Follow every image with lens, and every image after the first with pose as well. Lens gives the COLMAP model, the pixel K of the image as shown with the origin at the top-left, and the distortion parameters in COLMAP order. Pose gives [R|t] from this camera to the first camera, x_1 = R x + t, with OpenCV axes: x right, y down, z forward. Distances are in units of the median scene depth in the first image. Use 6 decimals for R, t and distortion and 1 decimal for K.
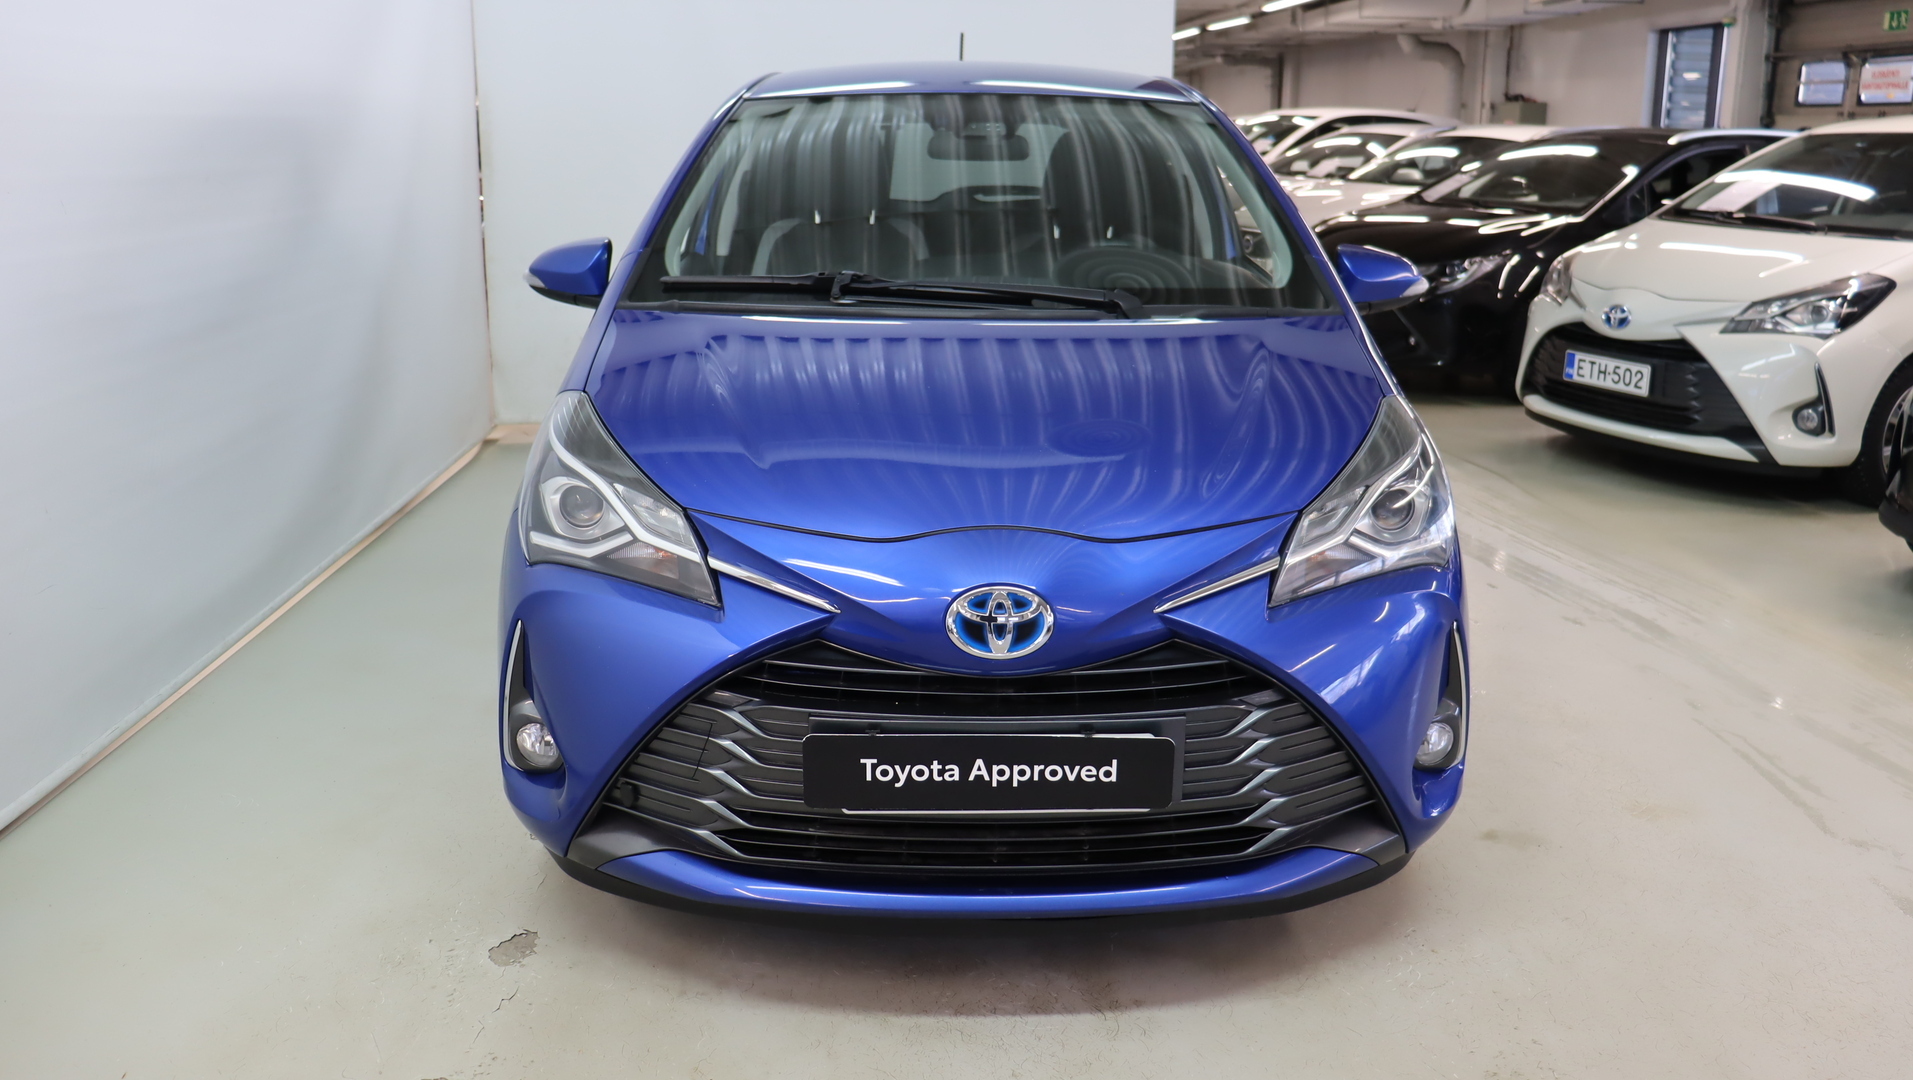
lens RADIAL K [[1632.3, 0, 968.9], [0, 1632.3, 543.9], [0, 0, 1]] dist [-0.148398, 0.114930]
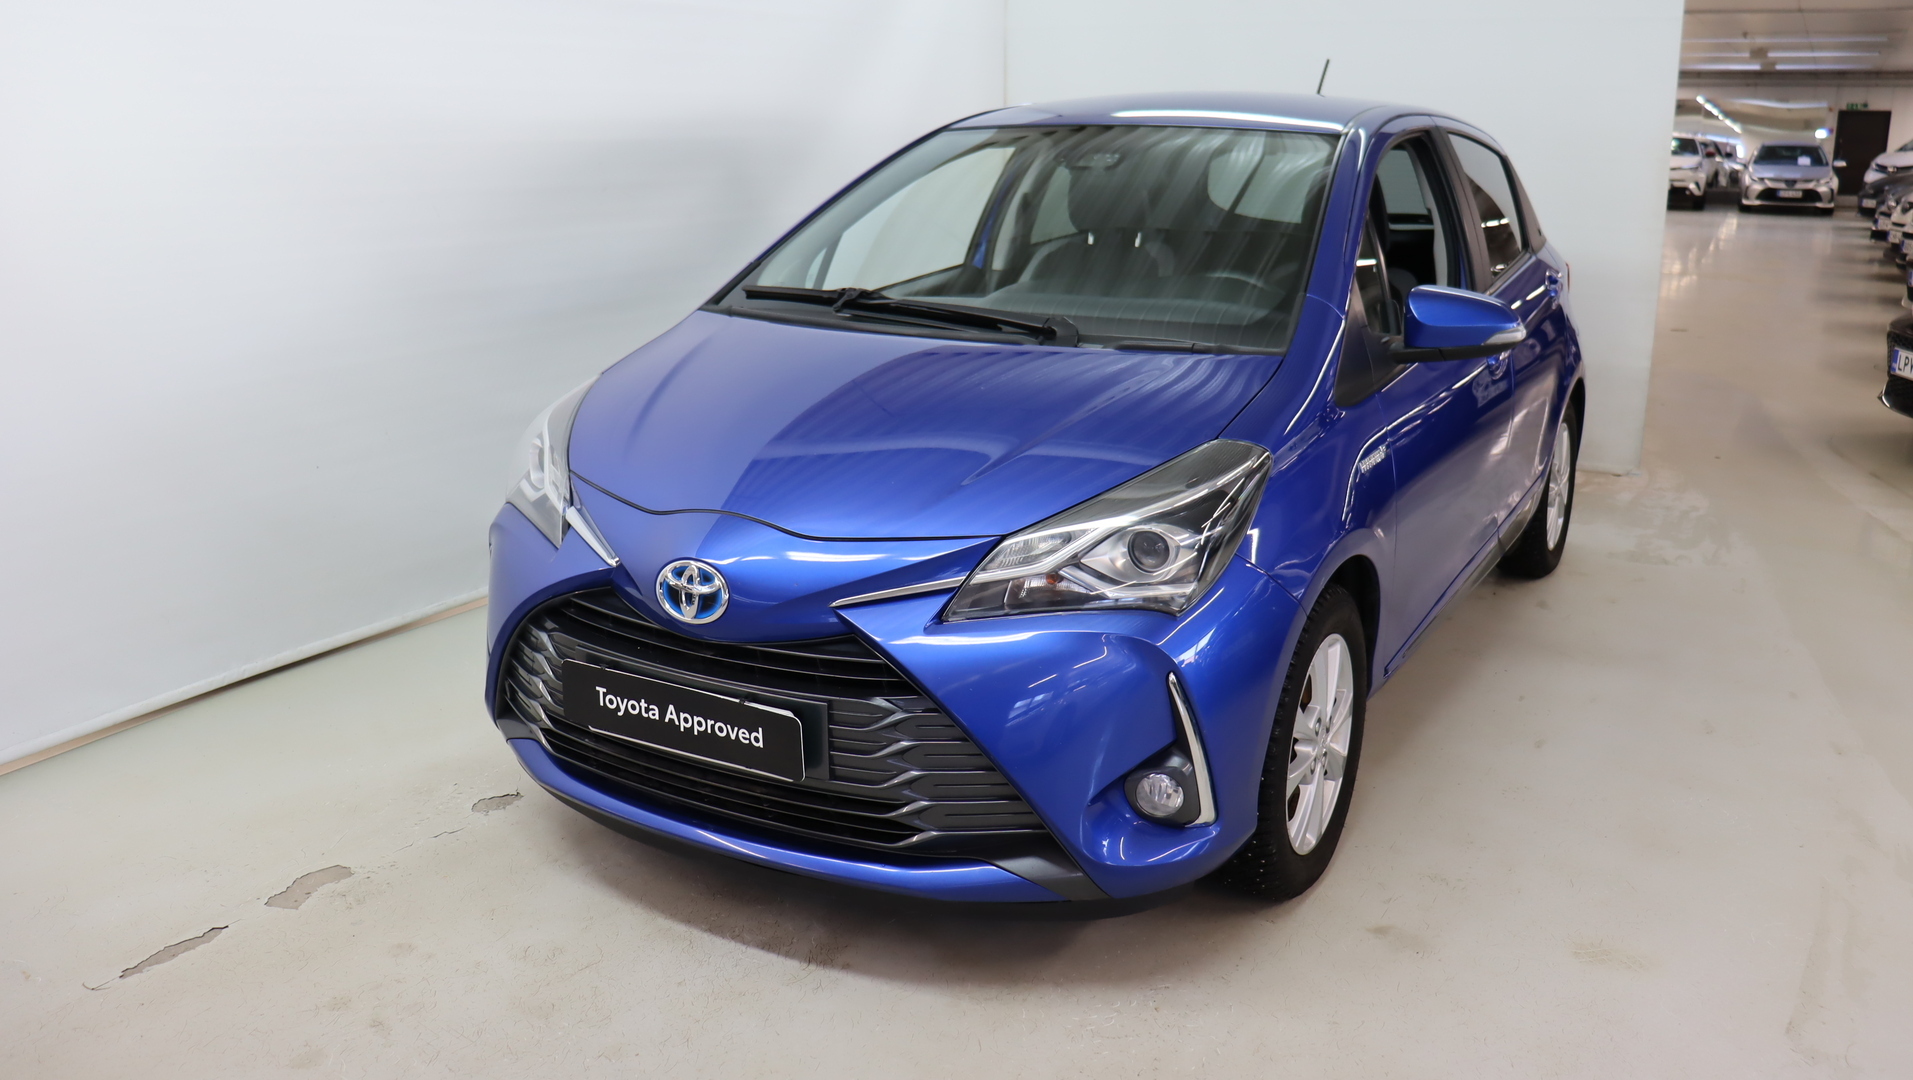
lens RADIAL K [[1632.3, 0, 945.9], [0, 1632.3, 527.2], [0, 0, 1]] dist [-0.148398, 0.114930]
pose [[0.841091, 0.125175, -0.526210, 0.711699], [-0.132480, 0.990896, 0.023958, -0.045556], [0.524419, 0.049561, 0.850017, 0.092229]]
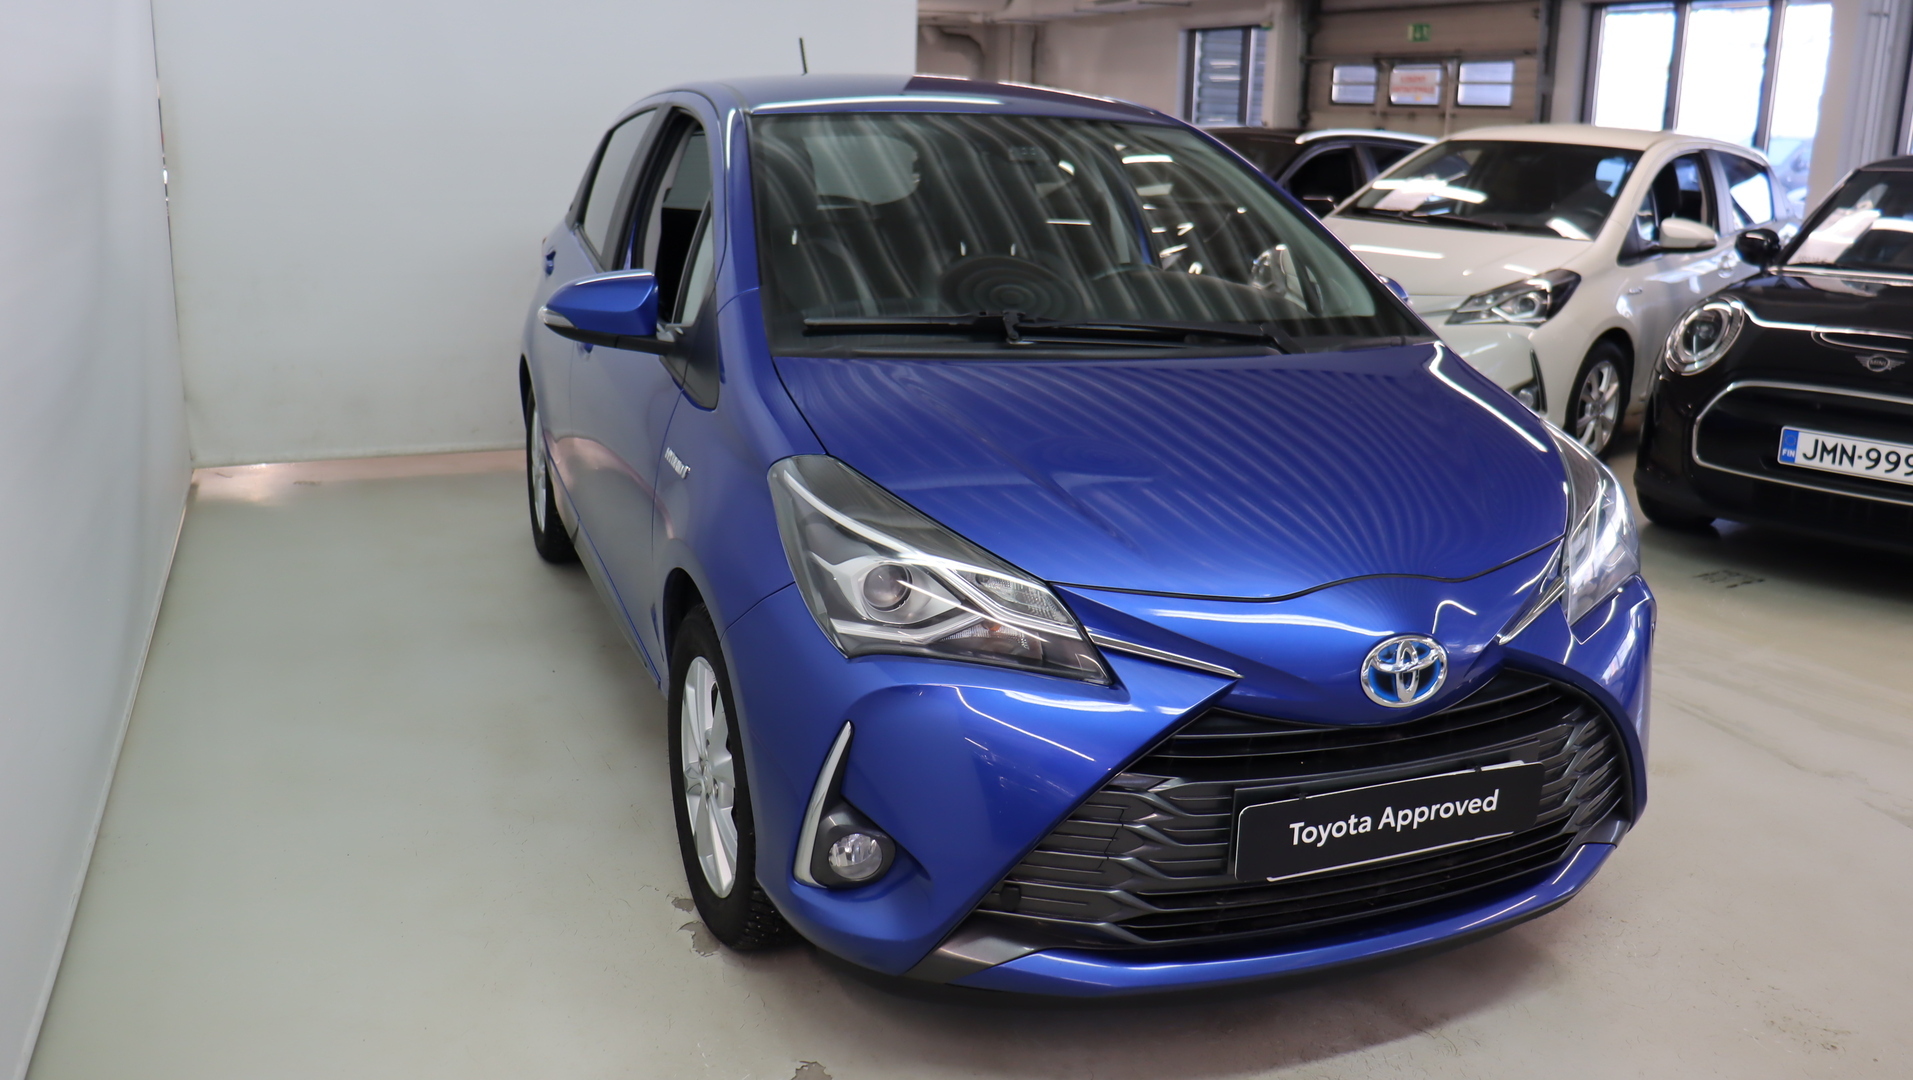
lens RADIAL K [[1632.3, 0, 1013.4], [0, 1632.3, 530.6], [0, 0, 1]] dist [-0.148398, 0.114930]
pose [[0.928995, -0.071304, 0.363159, -0.516186], [0.069861, 0.997410, 0.017123, -0.066686], [-0.363439, 0.009464, 0.931570, 0.137090]]
